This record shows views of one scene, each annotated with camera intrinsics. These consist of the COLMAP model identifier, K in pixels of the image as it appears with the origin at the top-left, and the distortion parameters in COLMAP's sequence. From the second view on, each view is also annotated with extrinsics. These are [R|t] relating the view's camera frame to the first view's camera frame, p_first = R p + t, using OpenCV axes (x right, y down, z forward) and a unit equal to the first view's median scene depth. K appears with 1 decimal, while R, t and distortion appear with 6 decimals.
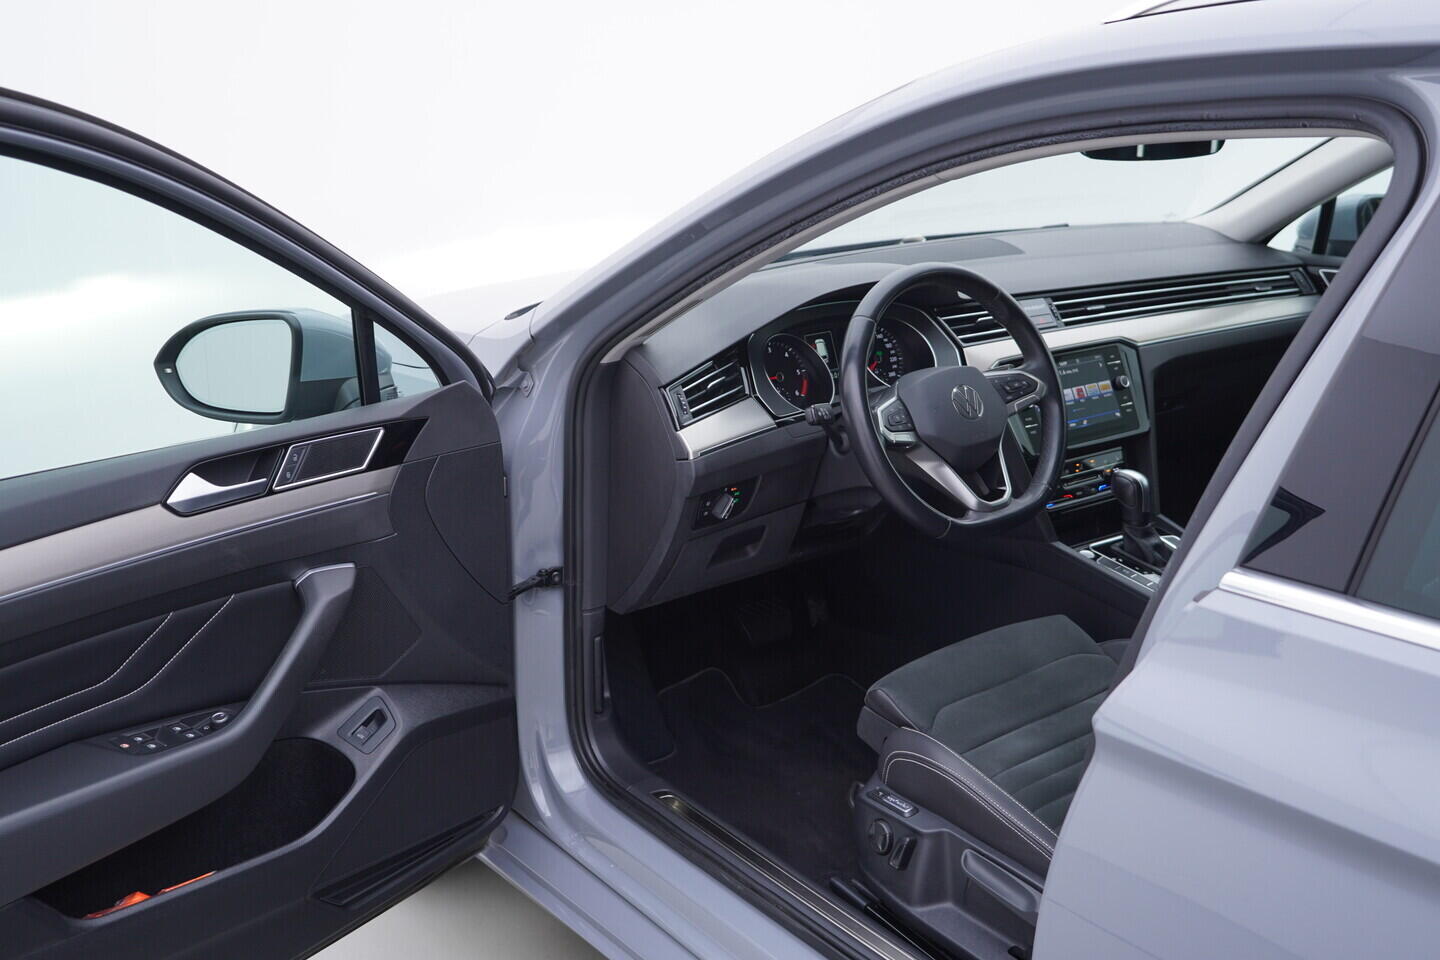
lens RADIAL K [[1473.4, 0, 725.8], [0, 1473.4, 472.6], [0, 0, 1]] dist [0.005256, 0.000000]
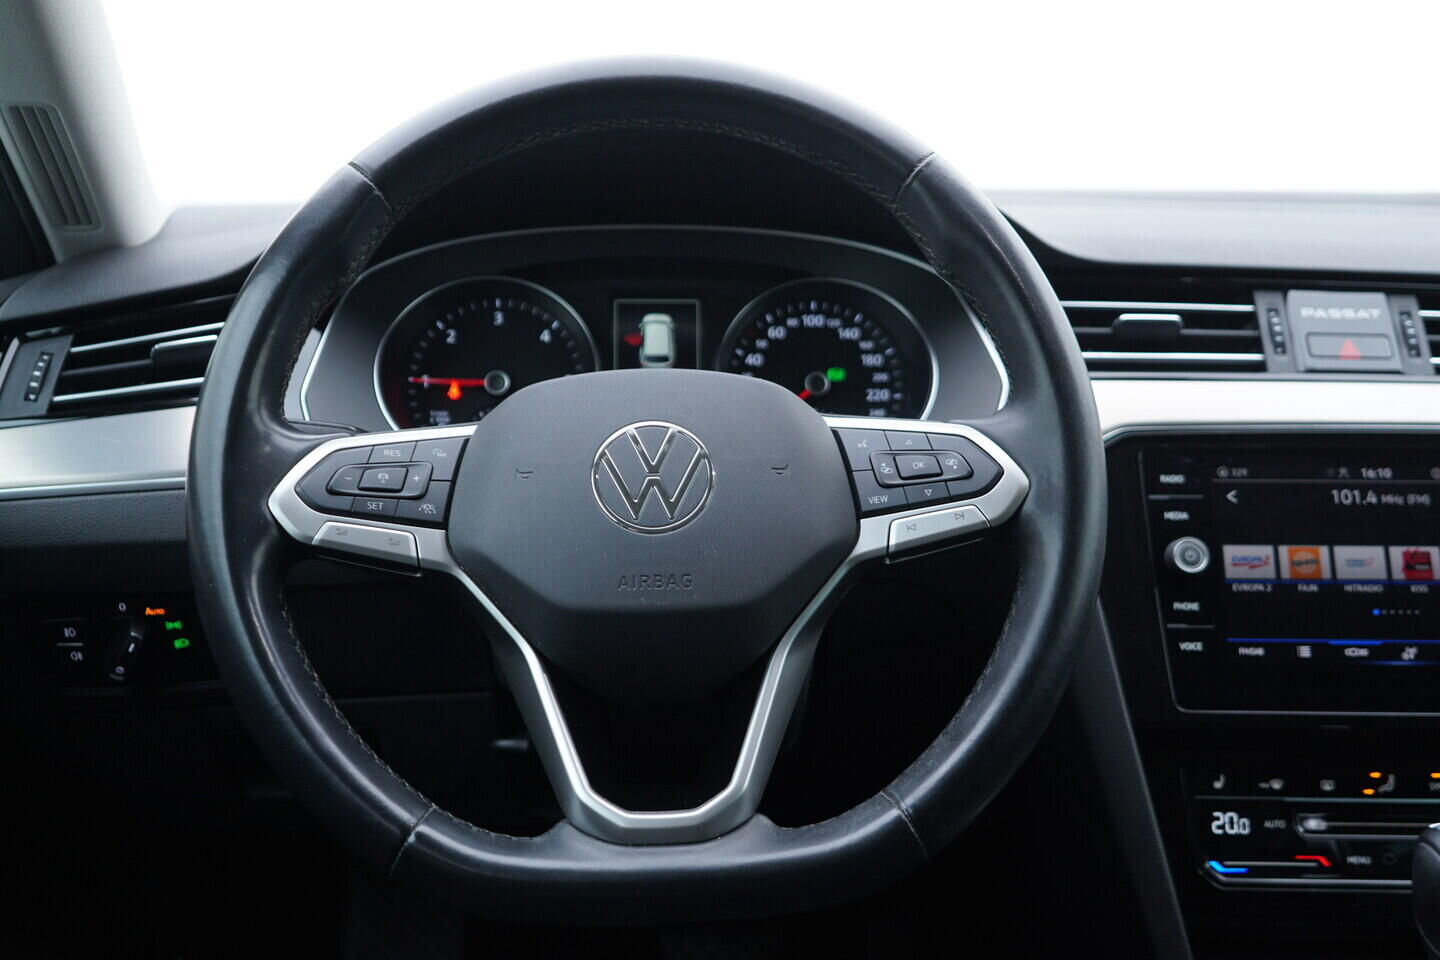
lens RADIAL K [[1473.4, 0, 723.9], [0, 1473.4, 478.7], [0, 0, 1]] dist [0.005256, 0.000000]
pose [[0.819346, 0.137501, -0.556566, 0.350099], [-0.184081, 0.982505, -0.028264, -0.041410], [0.542942, 0.125611, 0.830323, 0.749731]]
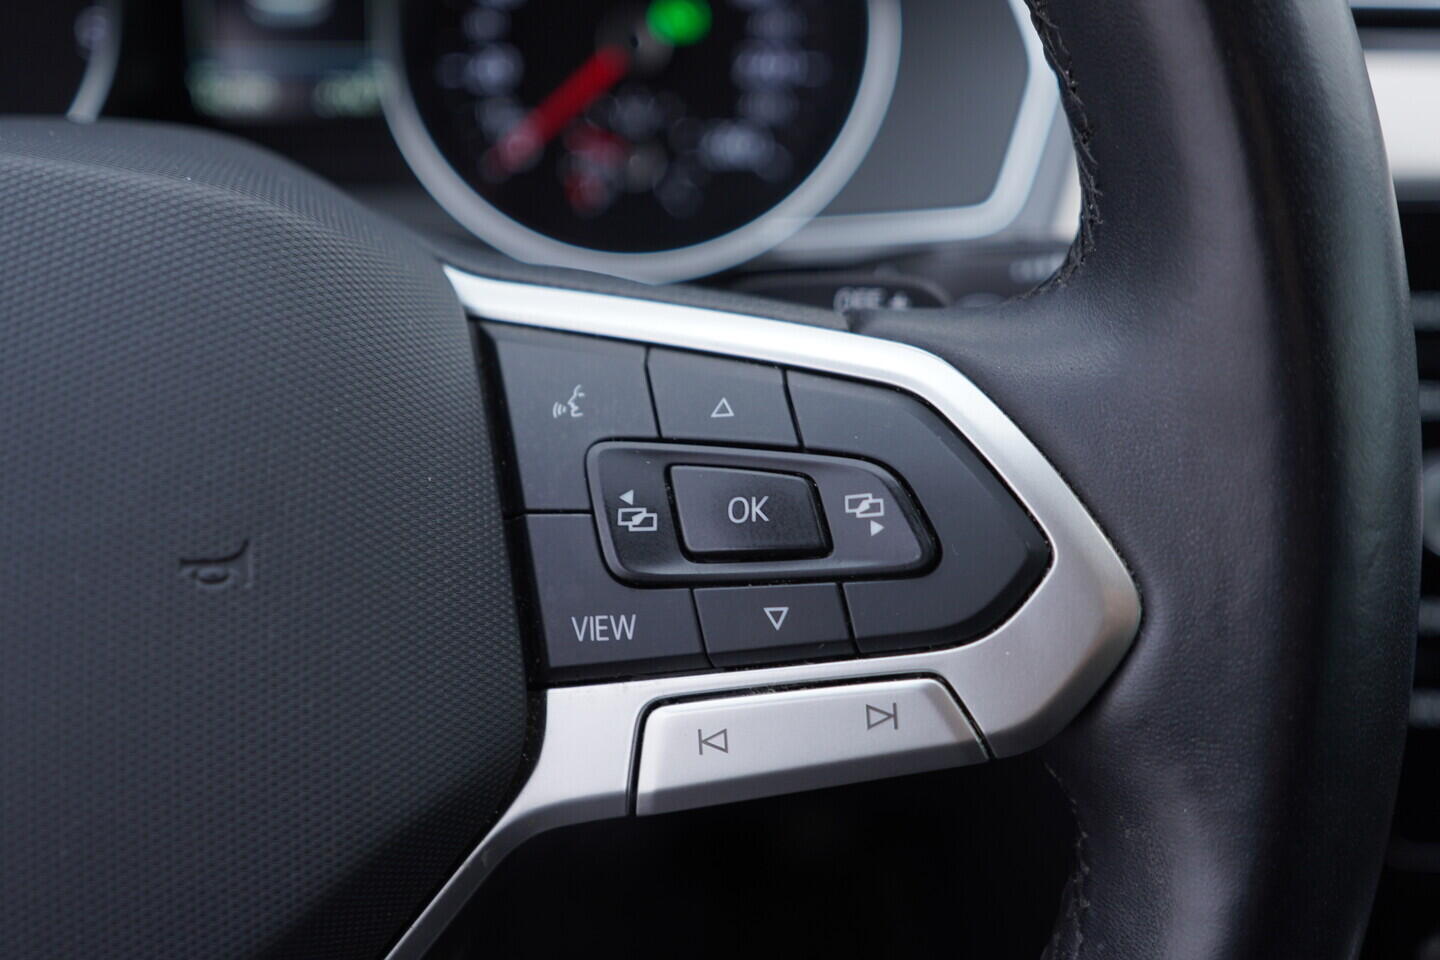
lens RADIAL K [[1473.4, 0, 725.8], [0, 1473.4, 478.6], [0, 0, 1]] dist [0.005256, 0.000000]
pose [[0.820949, 0.295283, -0.488723, 0.247946], [-0.184184, 0.947096, 0.262841, -0.086699], [0.540480, -0.125764, 0.831904, 0.964041]]
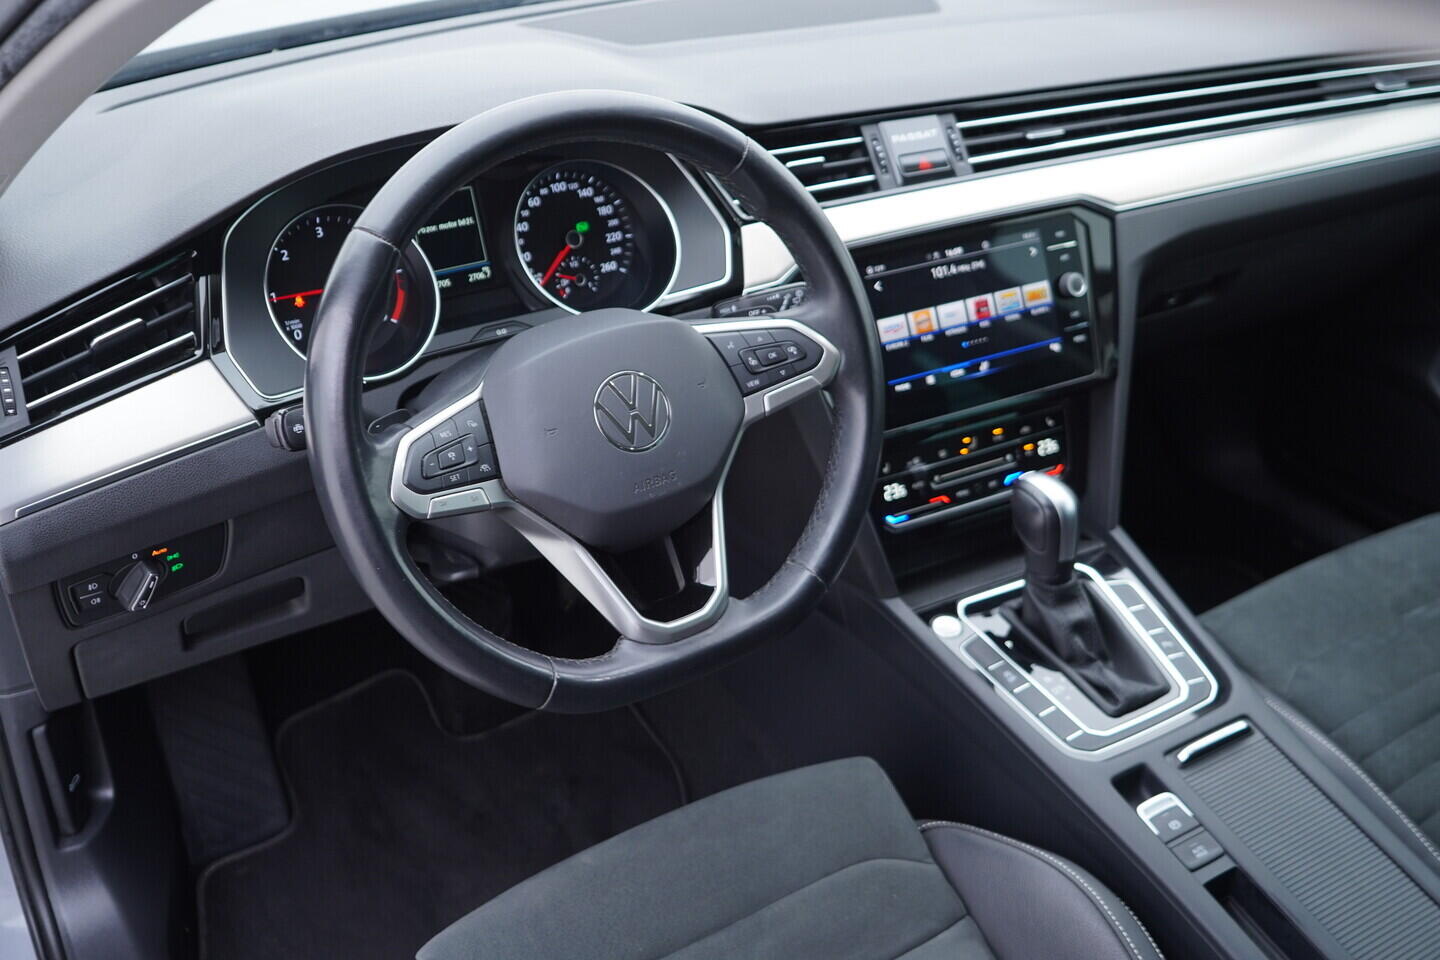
lens RADIAL K [[1473.4, 0, 721.2], [0, 1473.4, 478.5], [0, 0, 1]] dist [0.005256, 0.000000]
pose [[0.994155, 0.068965, -0.083066, 0.231588], [-0.047061, 0.969264, 0.241480, -0.140513], [0.097166, -0.236159, 0.966844, 0.550143]]
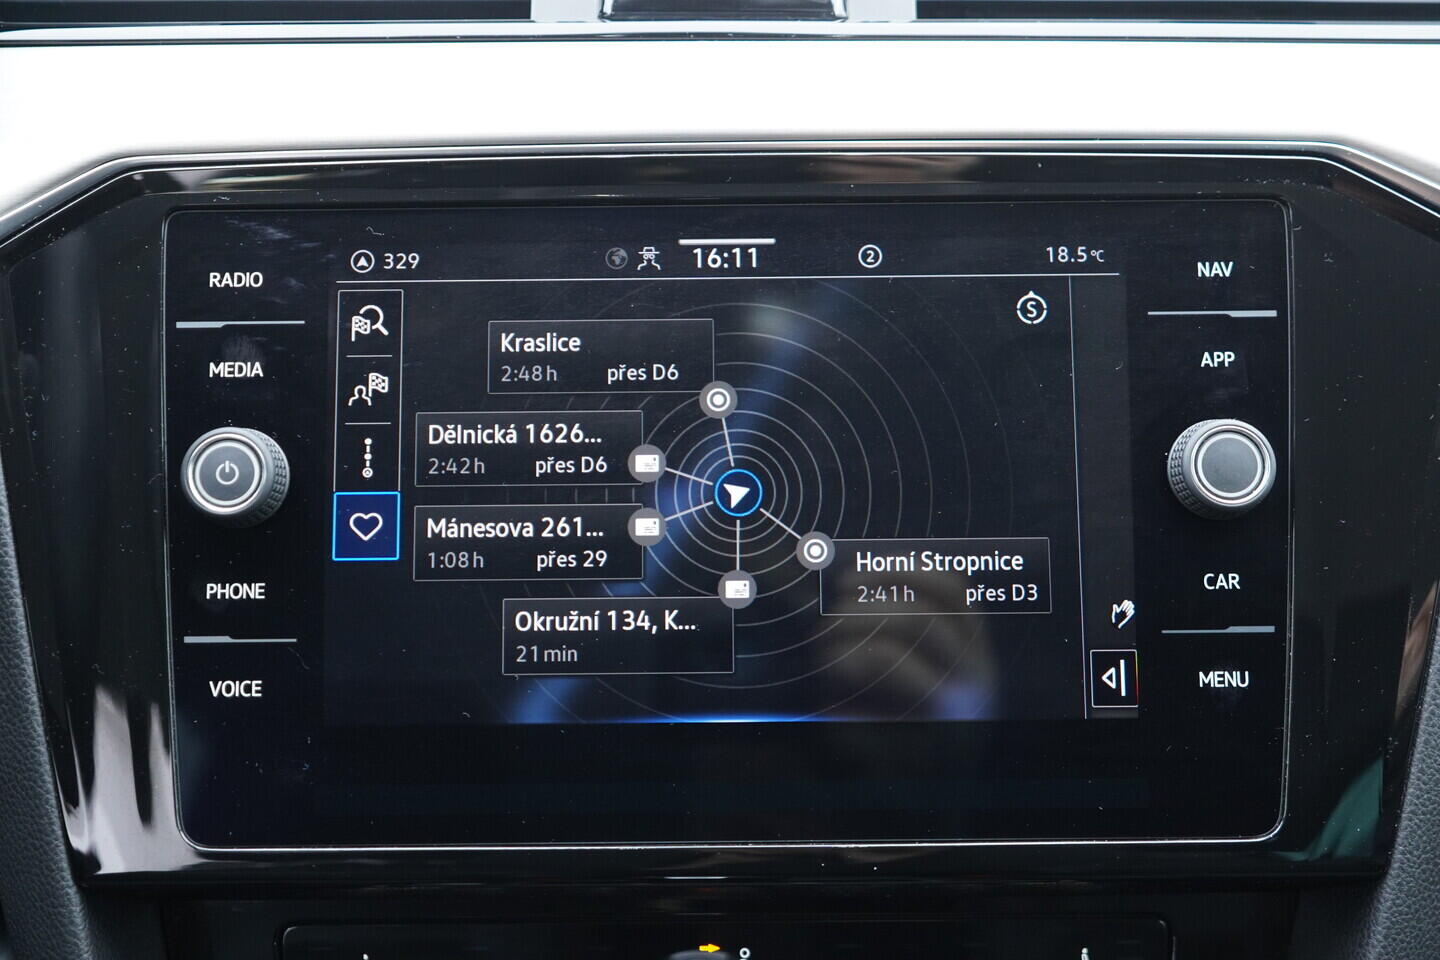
lens RADIAL K [[1473.4, 0, 725.0], [0, 1473.4, 472.8], [0, 0, 1]] dist [0.005256, 0.000000]
pose [[0.824704, 0.214988, -0.523109, 0.365089], [-0.167239, 0.976271, 0.137570, -0.086622], [0.540273, -0.025971, 0.841089, 1.040818]]
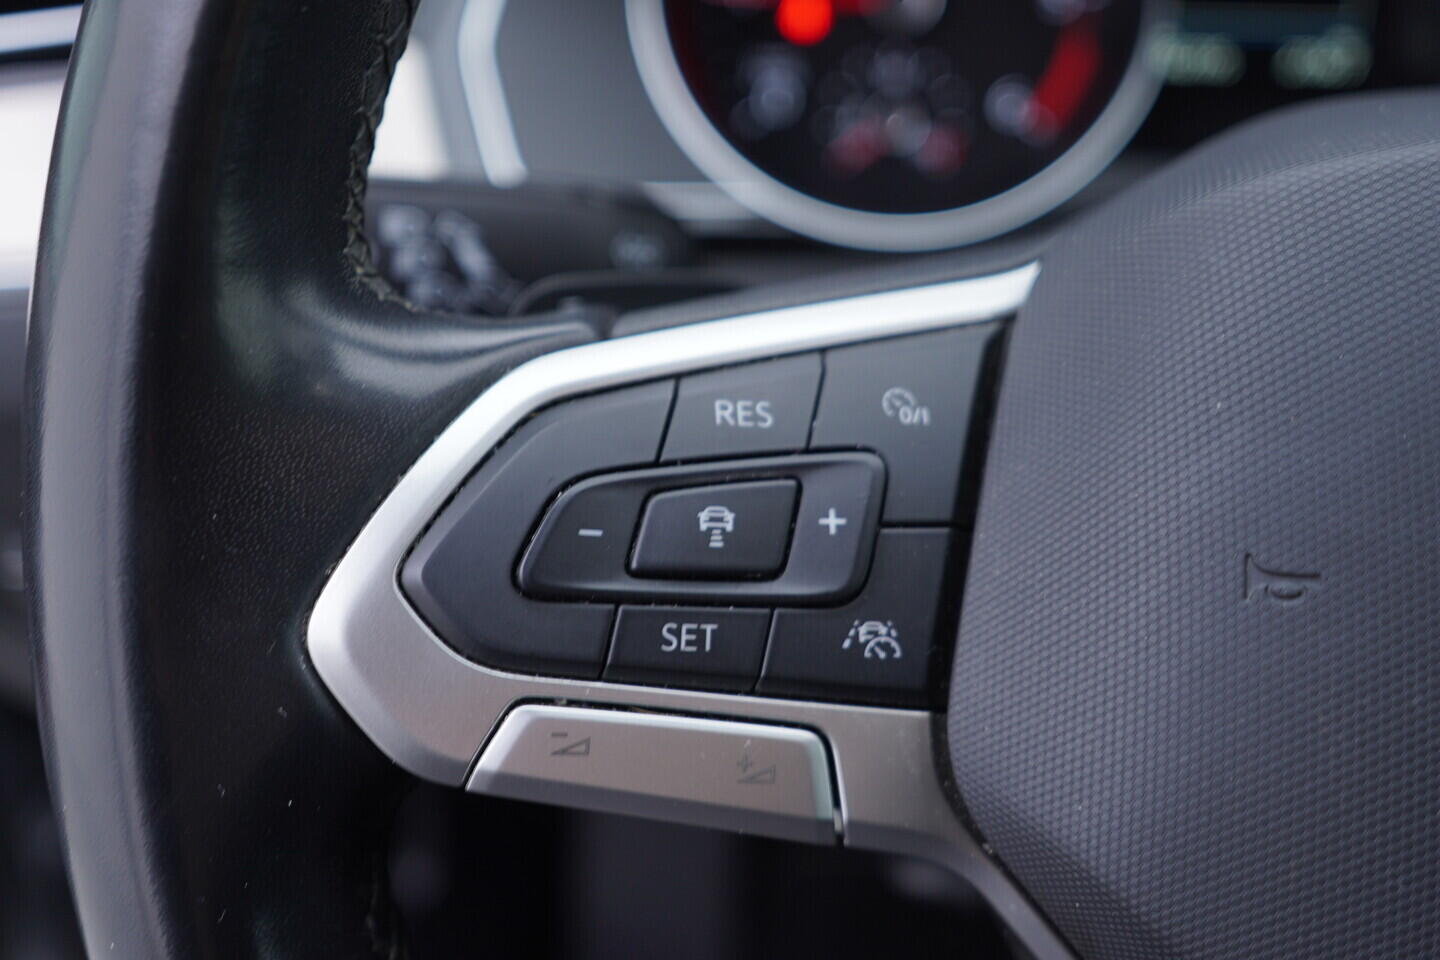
lens RADIAL K [[1473.4, 0, 732.0], [0, 1473.4, 476.9], [0, 0, 1]] dist [0.005256, 0.000000]
pose [[0.726125, 0.359492, -0.586095, 0.163797], [-0.199789, 0.925963, 0.320433, -0.067580], [0.657895, -0.115579, 0.744188, 0.909957]]
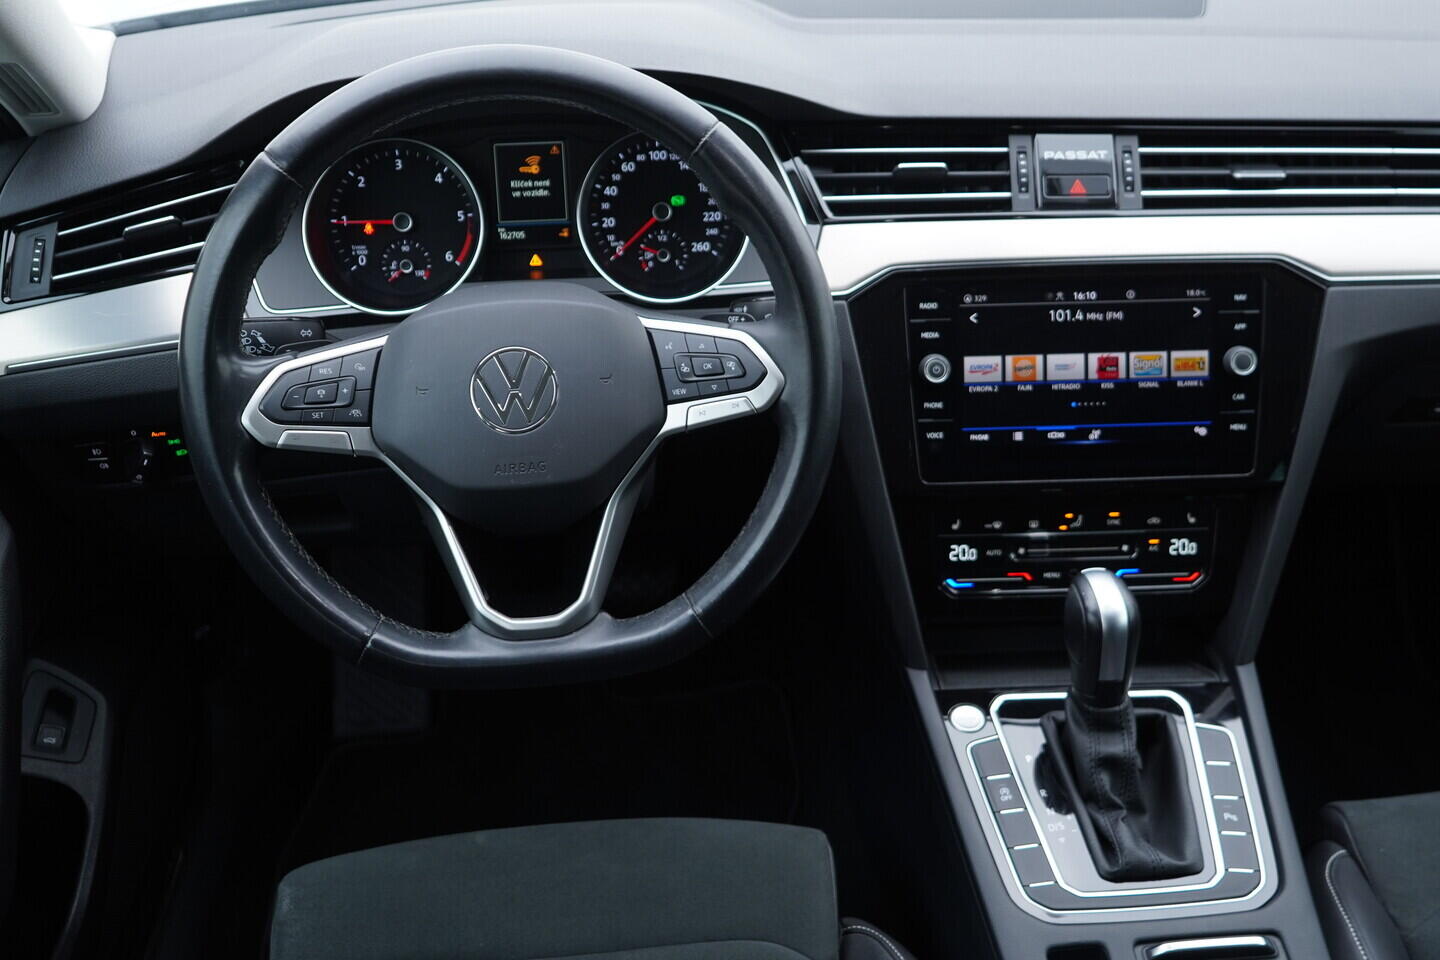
lens RADIAL K [[1473.4, 0, 724.0], [0, 1473.4, 476.3], [0, 0, 1]] dist [0.005256, 0.000000]
pose [[0.839739, 0.283179, -0.463302, 0.425868], [-0.155268, 0.942842, 0.294858, -0.162298], [0.520318, -0.175668, 0.835709, 0.663221]]
